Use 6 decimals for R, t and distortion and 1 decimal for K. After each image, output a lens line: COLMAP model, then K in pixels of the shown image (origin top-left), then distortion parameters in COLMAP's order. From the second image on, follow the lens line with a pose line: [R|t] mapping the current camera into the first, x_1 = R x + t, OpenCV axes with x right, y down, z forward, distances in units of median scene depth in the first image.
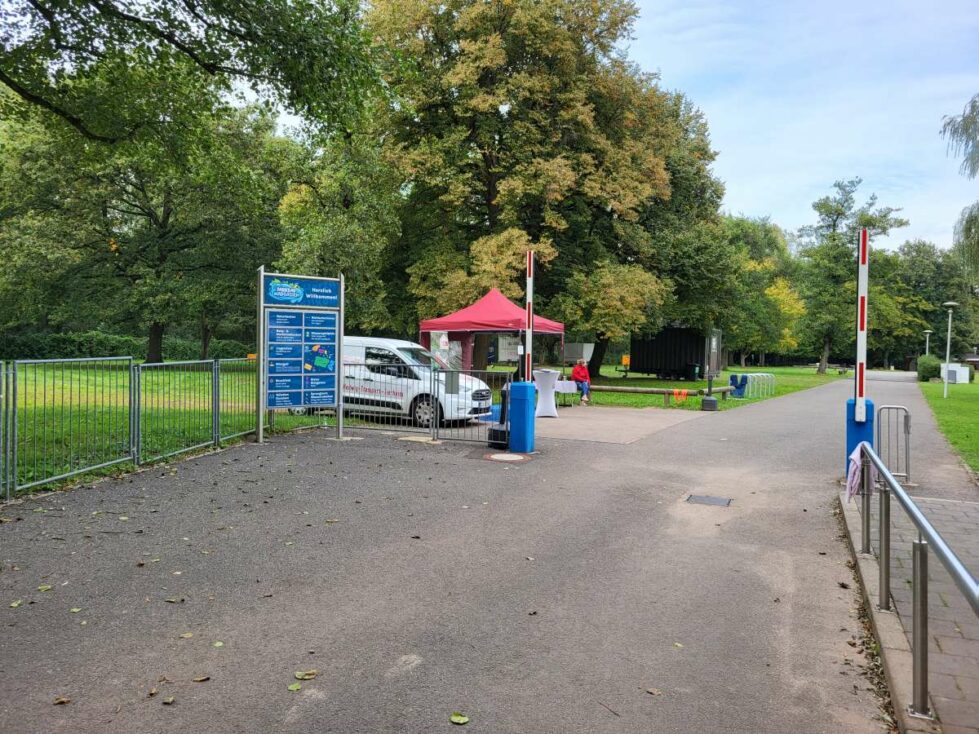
lens RADIAL K [[745.1, 0, 488.3], [0, 745.1, 348.3], [0, 0, 1]] dist [0.050157, -0.014006]
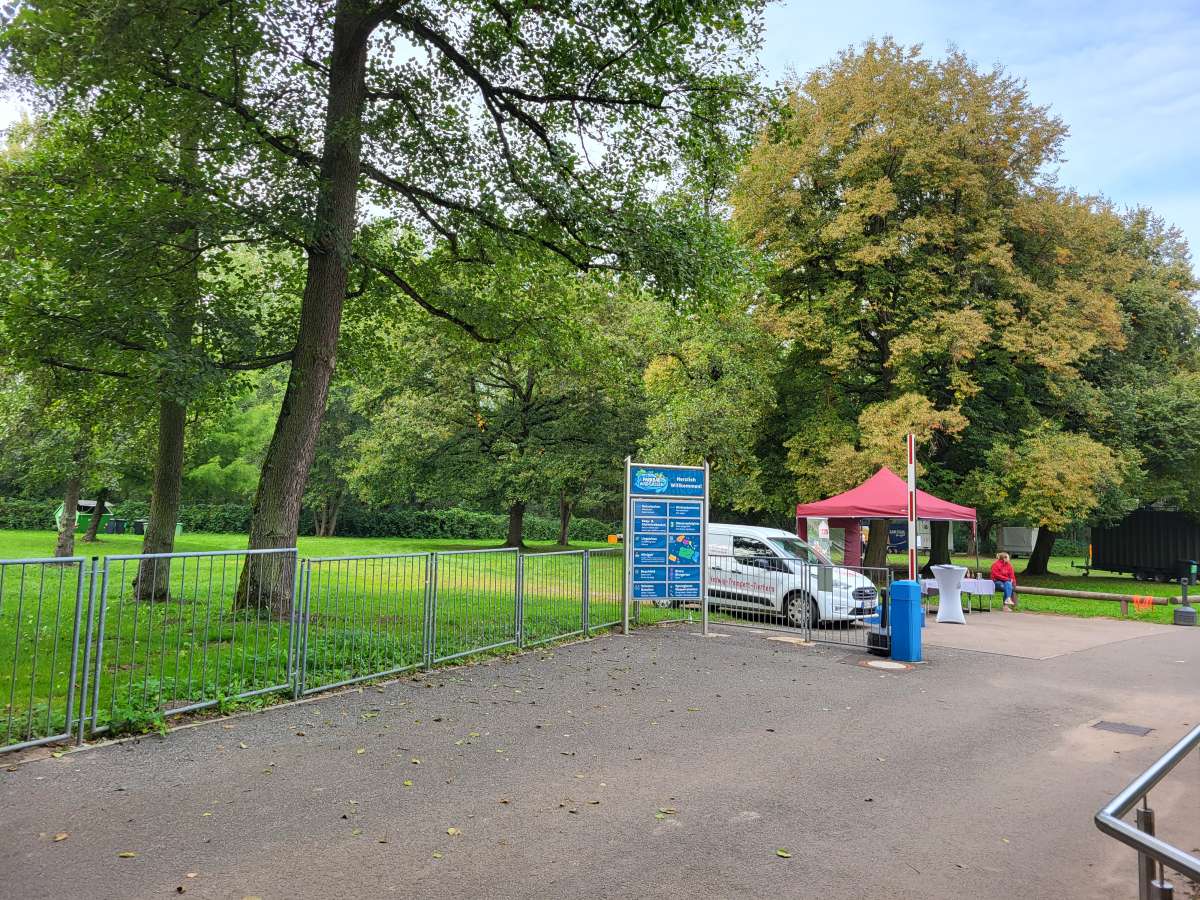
lens RADIAL K [[913.3, 0, 598.5], [0, 913.3, 427.0], [0, 0, 1]] dist [0.050157, -0.014006]
pose [[0.949156, -0.023265, -0.313945, 0.023389], [-0.011122, 0.994165, -0.107299, -0.007953], [0.314609, 0.105335, 0.943359, -0.089283]]
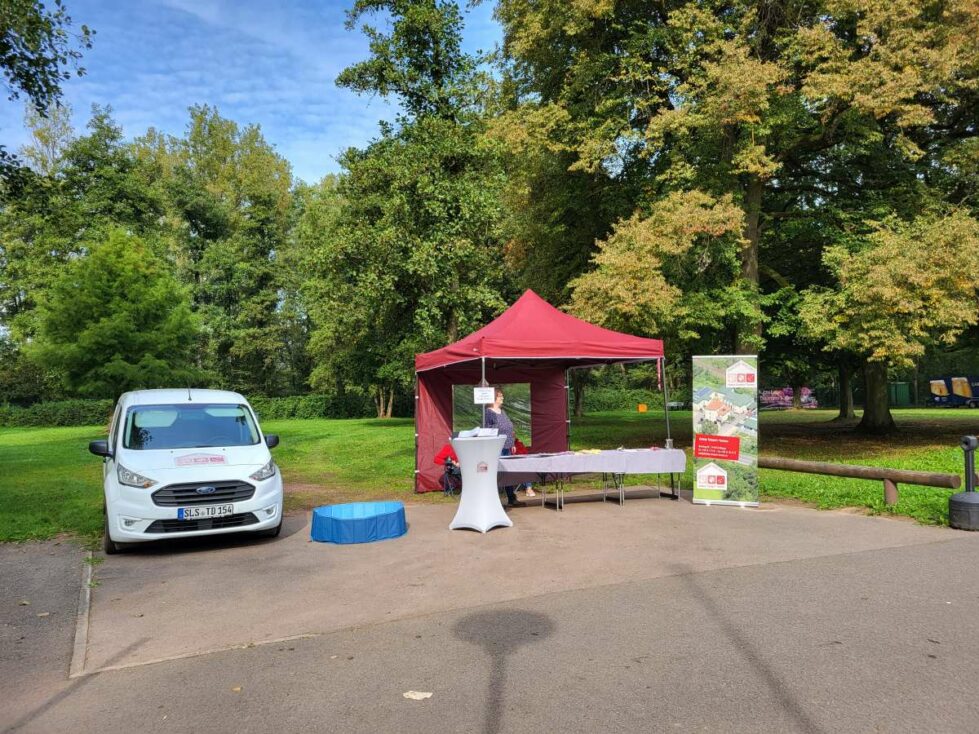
lens RADIAL K [[758.7, 0, 489.5], [0, 758.7, 367.0], [0, 0, 1]] dist [0.053038, -0.002200]
pose [[0.779082, -0.066421, -0.623394, 0.293283], [0.044192, 0.997717, -0.051075, 0.006802], [0.625363, 0.012242, 0.780238, 0.428806]]
